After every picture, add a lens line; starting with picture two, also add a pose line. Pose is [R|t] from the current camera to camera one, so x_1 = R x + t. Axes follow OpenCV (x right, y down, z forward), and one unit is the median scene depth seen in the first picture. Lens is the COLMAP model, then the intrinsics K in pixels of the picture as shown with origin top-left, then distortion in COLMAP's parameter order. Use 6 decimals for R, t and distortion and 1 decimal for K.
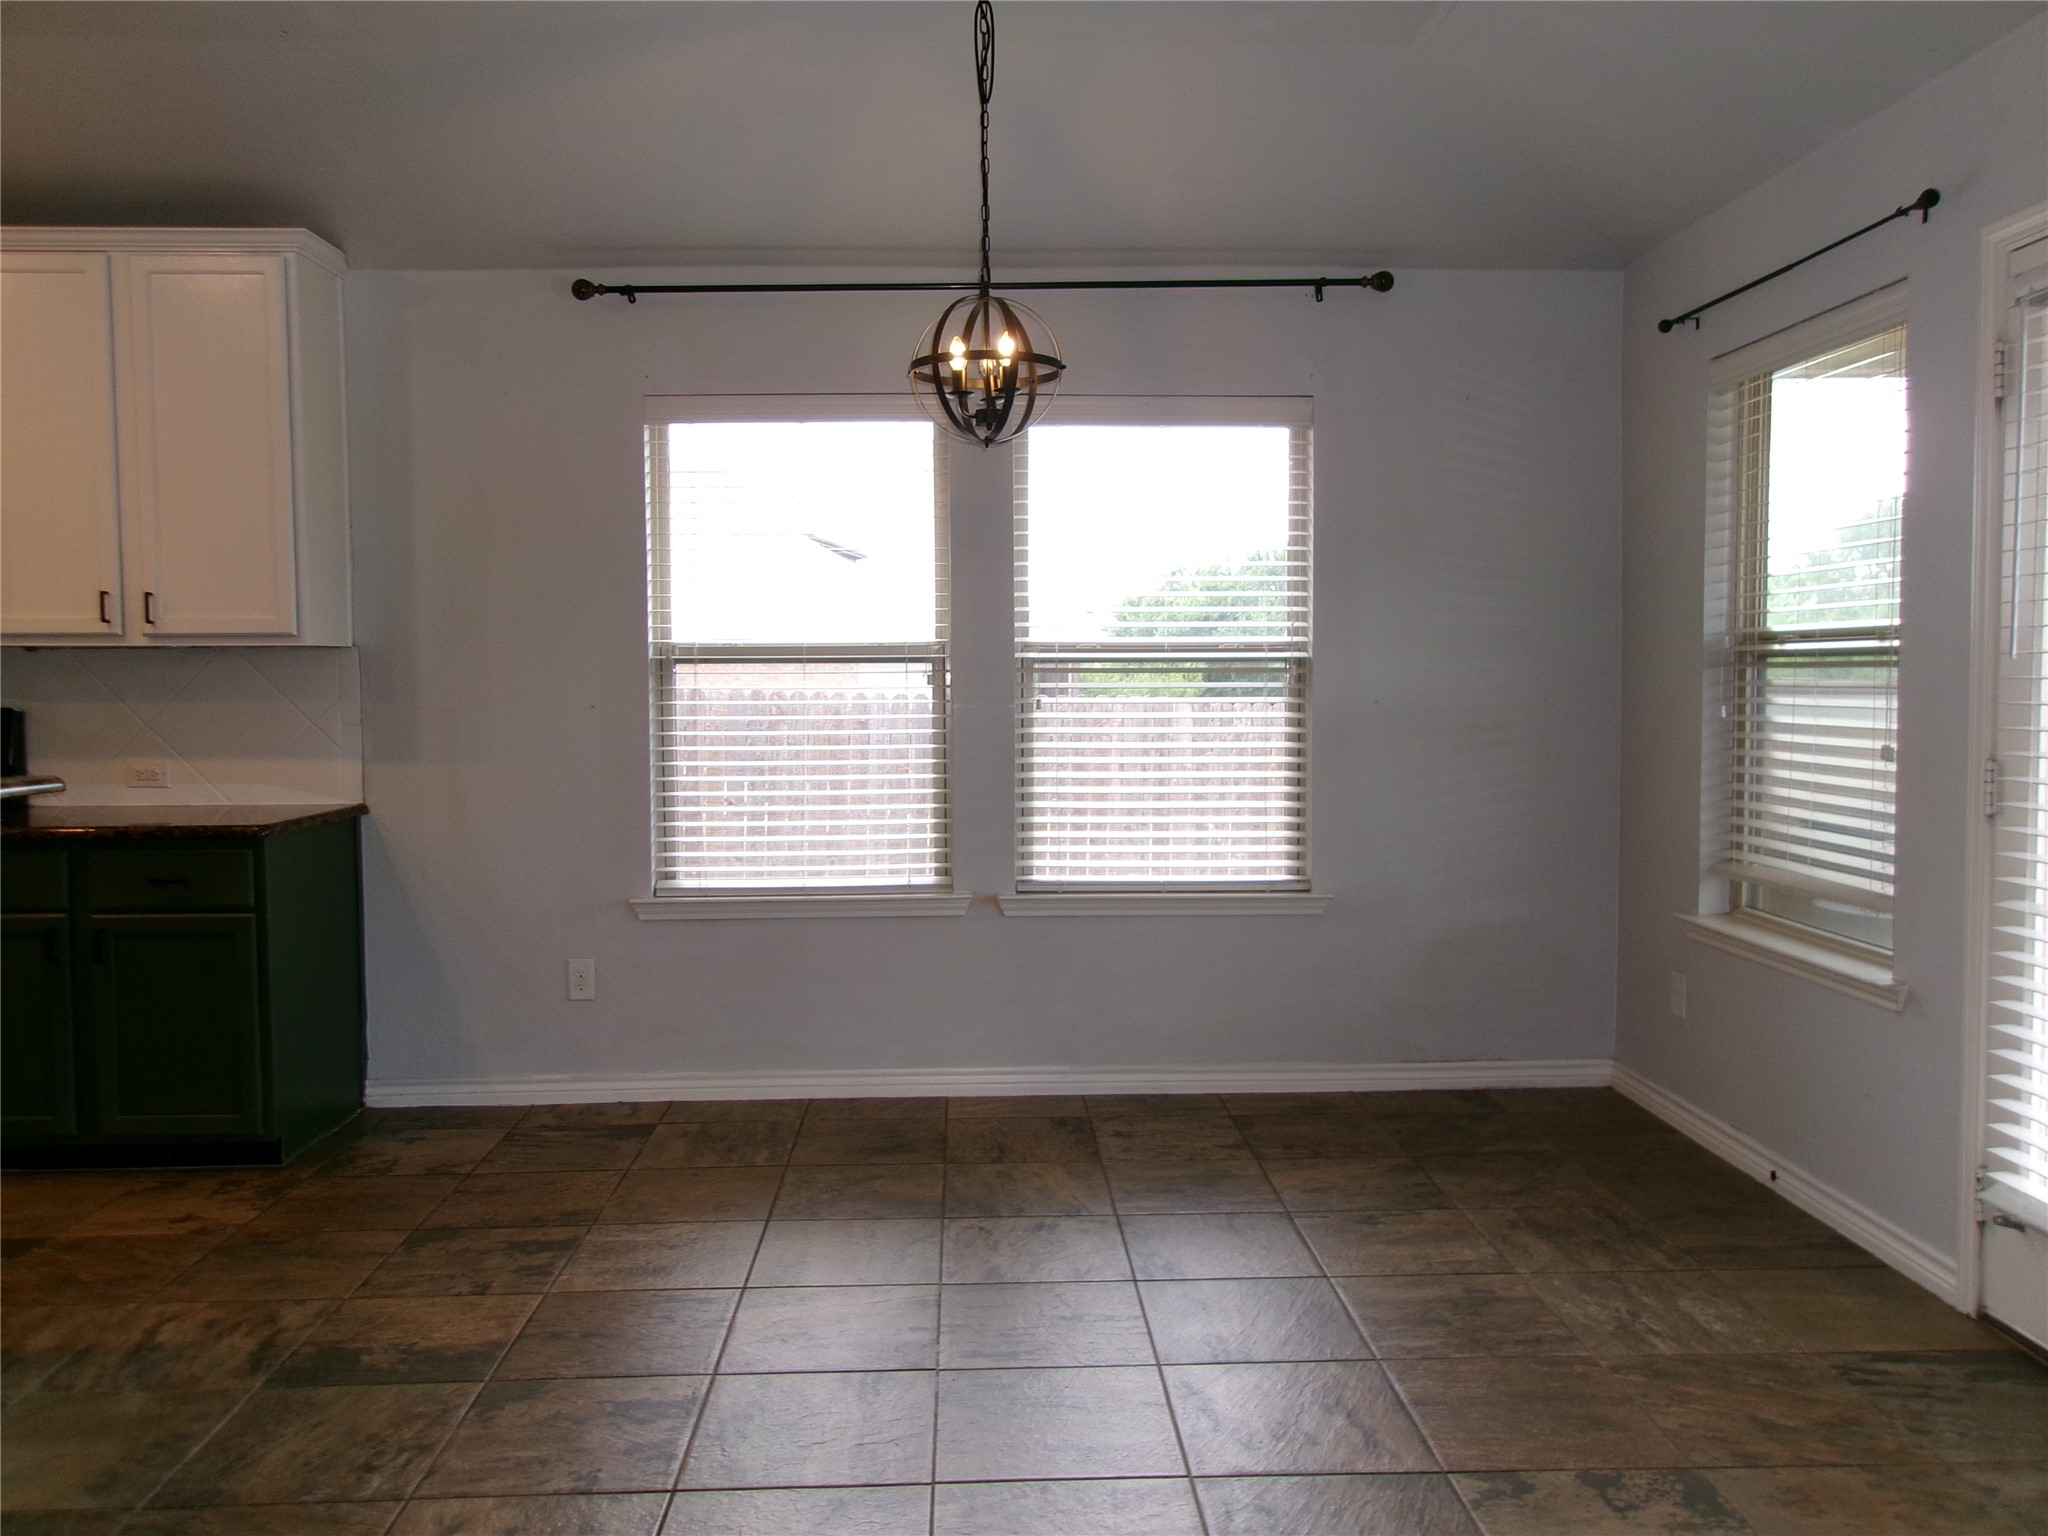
lens RADIAL K [[1599.0, 0, 1022.9], [0, 1599.0, 759.2], [0, 0, 1]] dist [-0.037129, 0.059077]
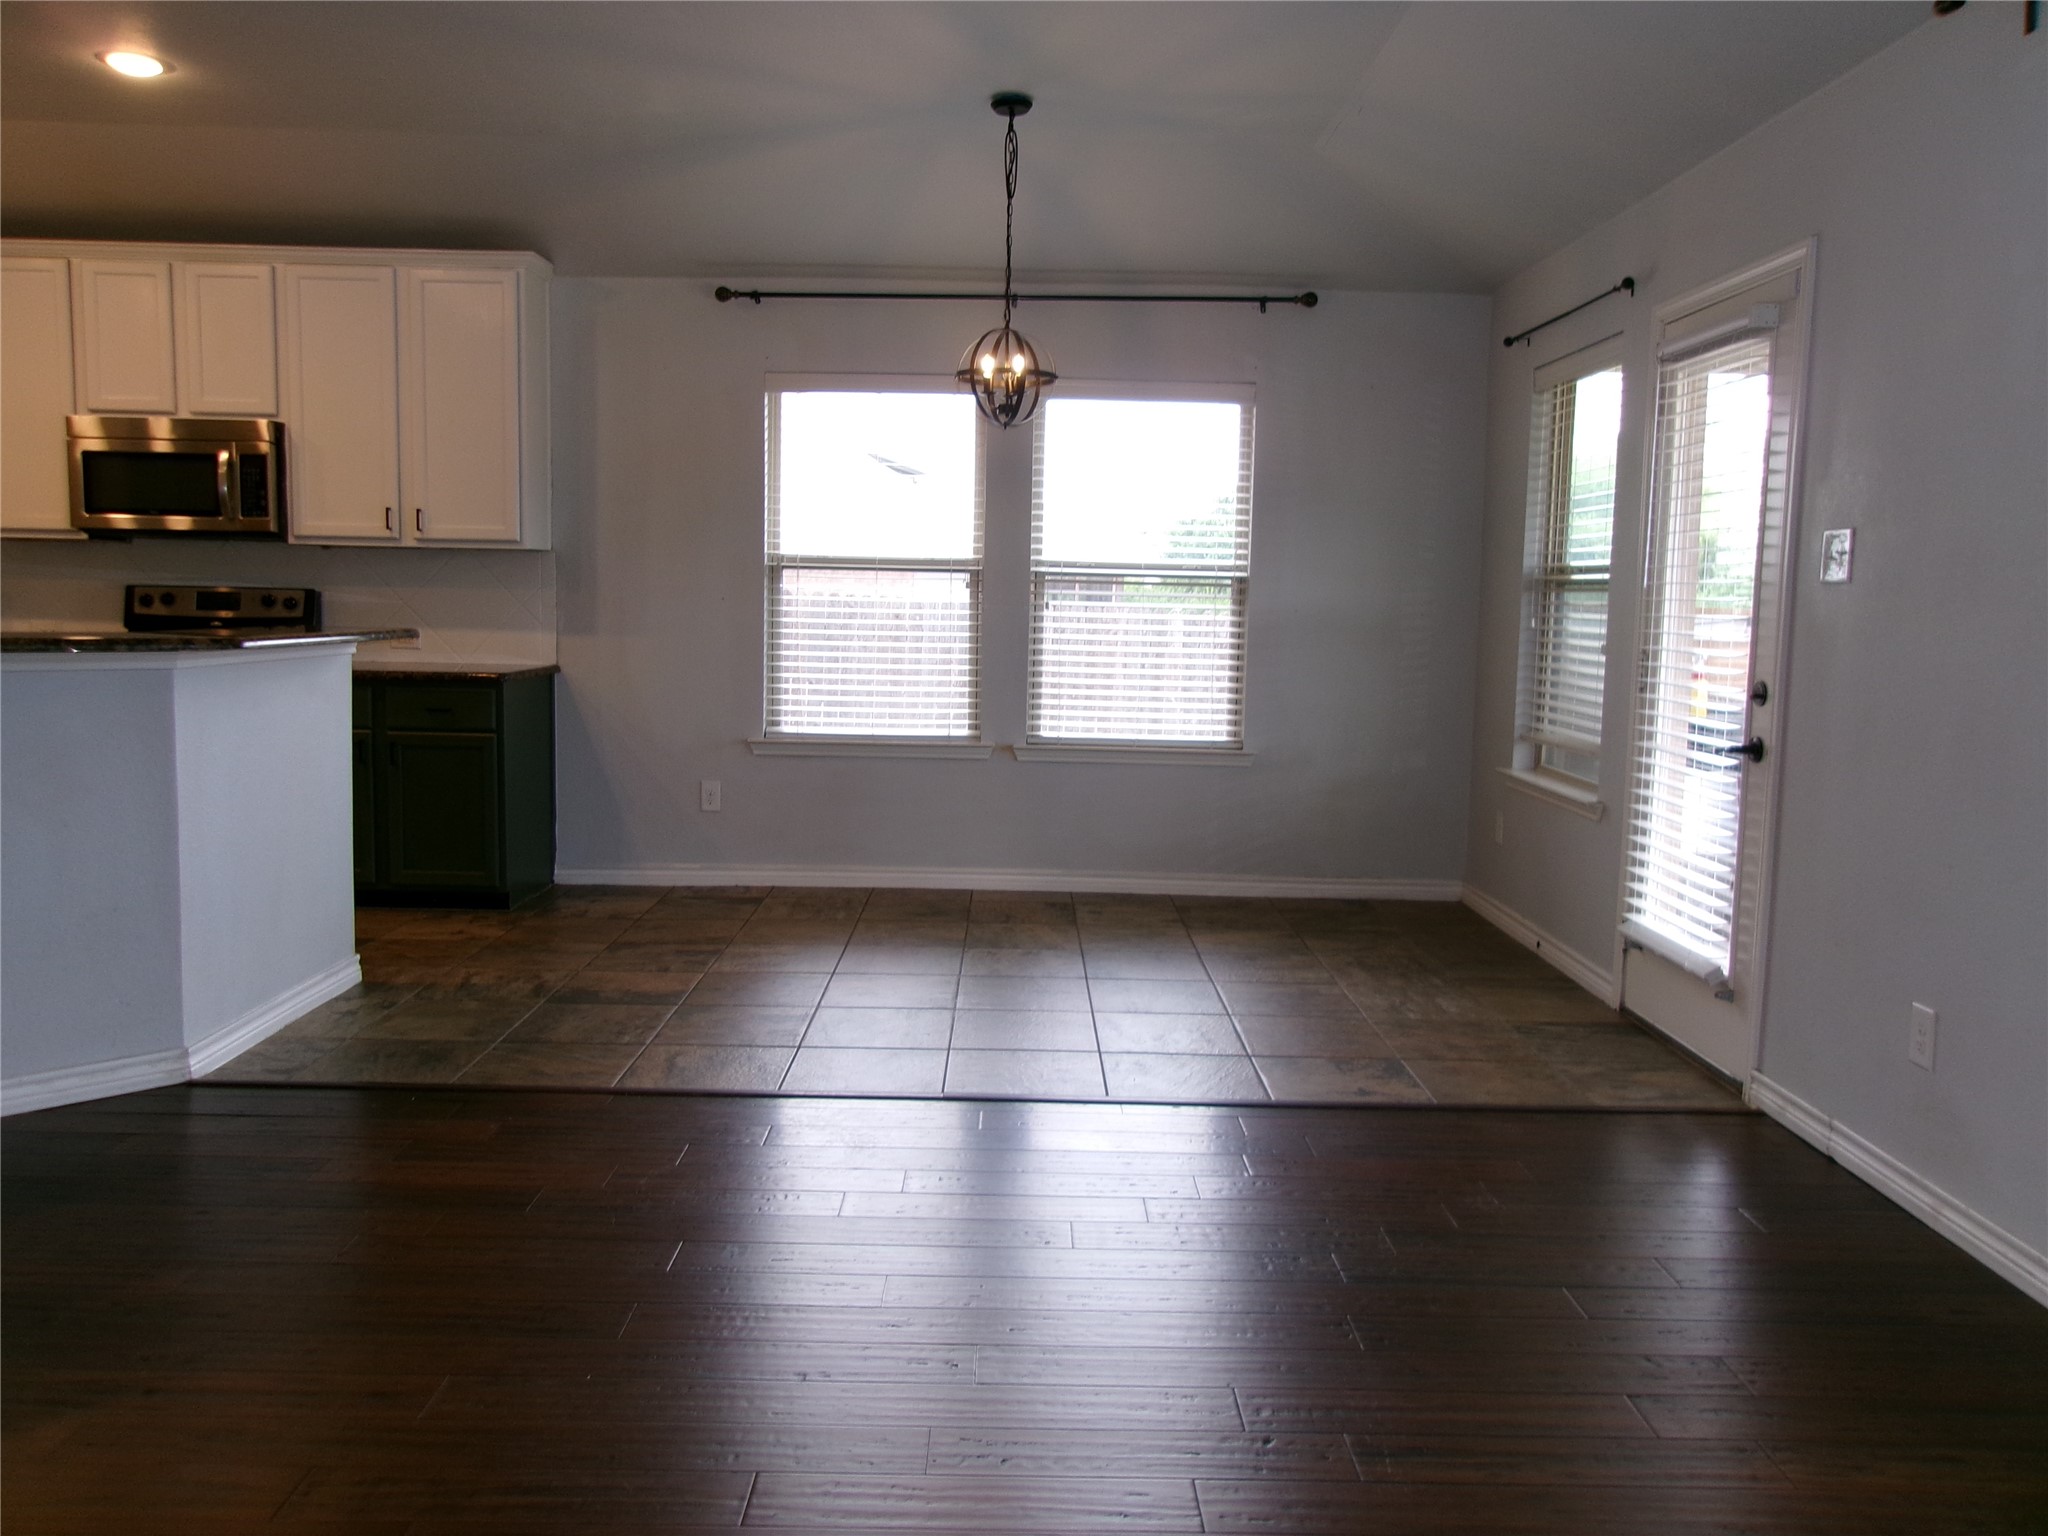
lens RADIAL K [[1599.0, 0, 1022.9], [0, 1599.0, 759.2], [0, 0, 1]] dist [-0.037129, 0.059077]
pose [[0.999063, 0.029987, -0.031199, 0.039734], [-0.028349, 0.998261, 0.051683, 0.029732], [0.032694, -0.050751, 0.998176, -0.412940]]
